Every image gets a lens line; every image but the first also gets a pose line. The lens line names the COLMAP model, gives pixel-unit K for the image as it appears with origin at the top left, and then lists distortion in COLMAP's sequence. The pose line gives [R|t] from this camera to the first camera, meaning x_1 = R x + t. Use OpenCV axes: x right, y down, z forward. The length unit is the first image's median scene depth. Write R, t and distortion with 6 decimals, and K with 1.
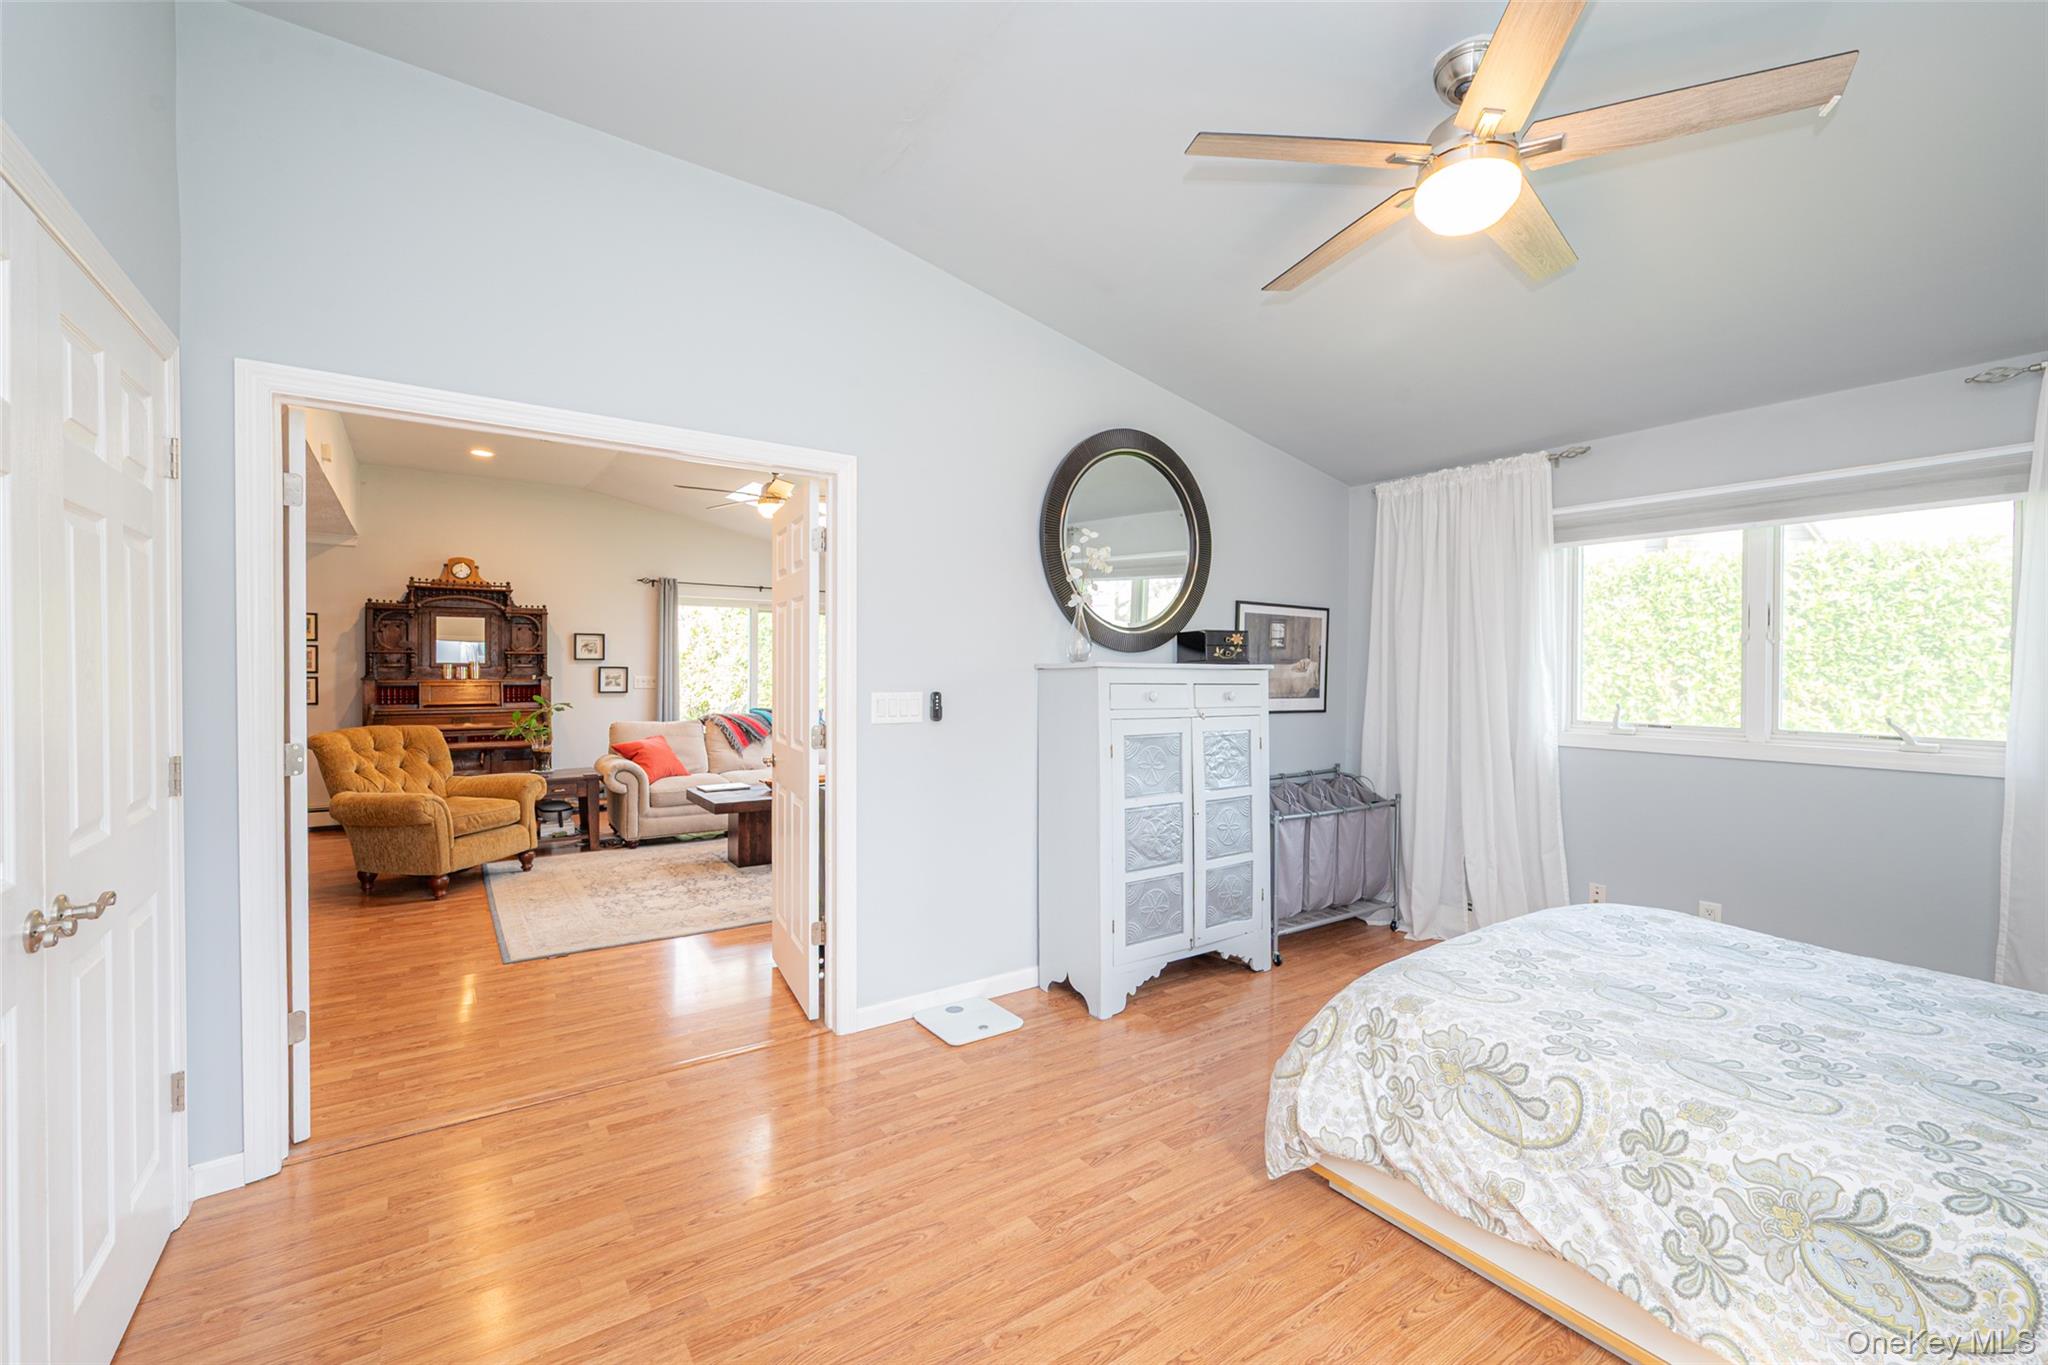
lens RADIAL K [[852.6, 0, 1024.0], [0, 852.6, 682.5], [0, 0, 1]] dist [-0.000383, 0.000105]
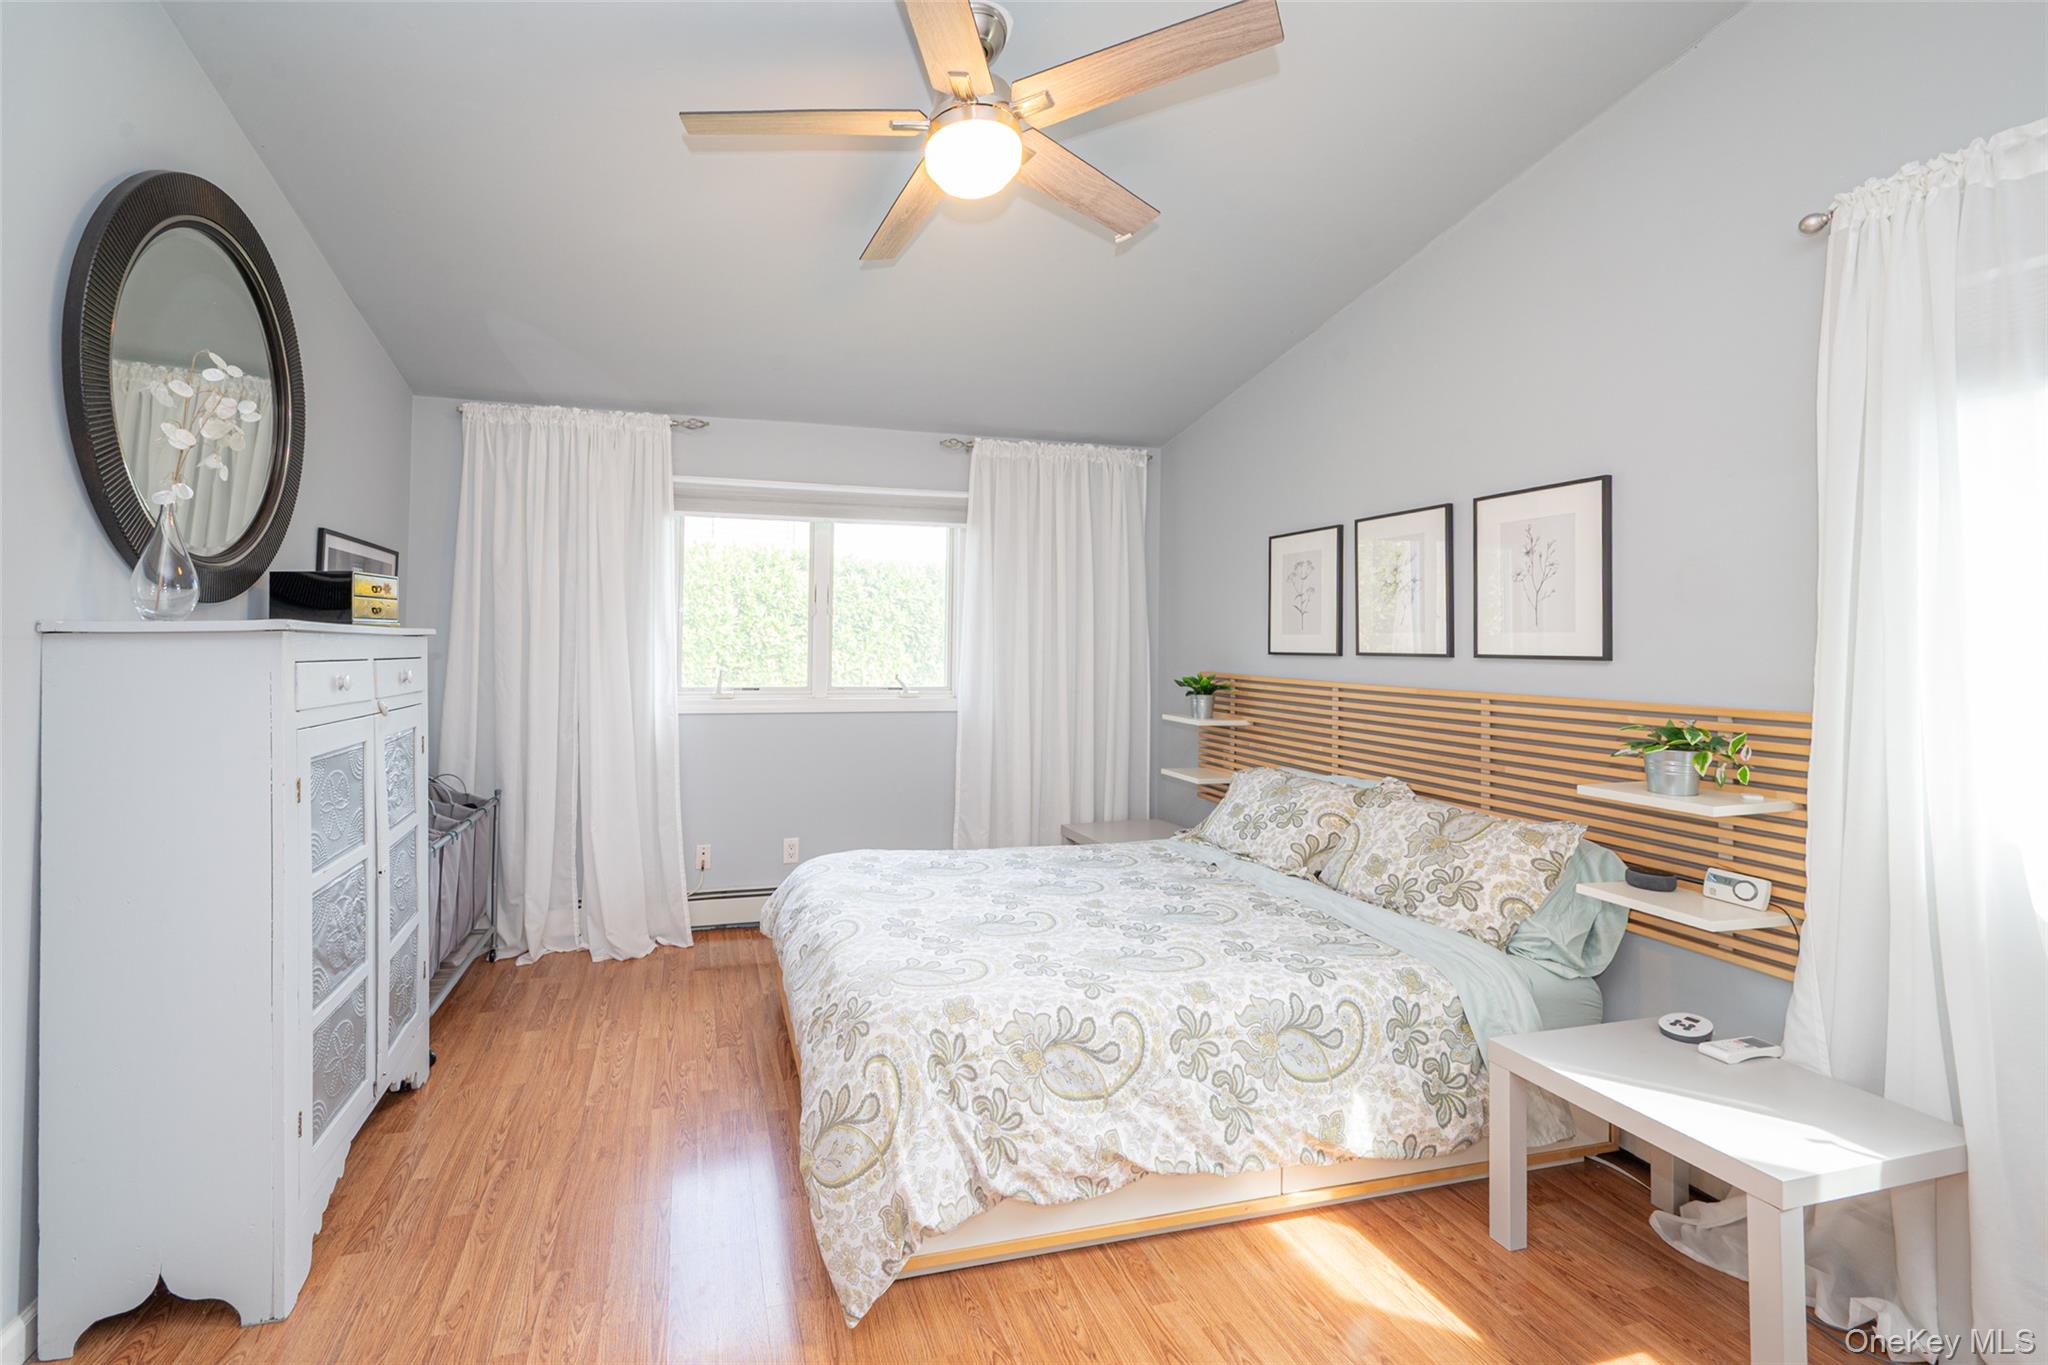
lens RADIAL K [[853.4, 0, 1024.1], [0, 853.4, 631.1], [0, 0, 1]] dist [0.002409, -0.000022]
pose [[0.343409, 0.011204, 0.939119, -0.369877], [0.007648, 0.999862, -0.014725, -0.010613], [-0.939155, 0.012239, 0.343276, 0.605881]]
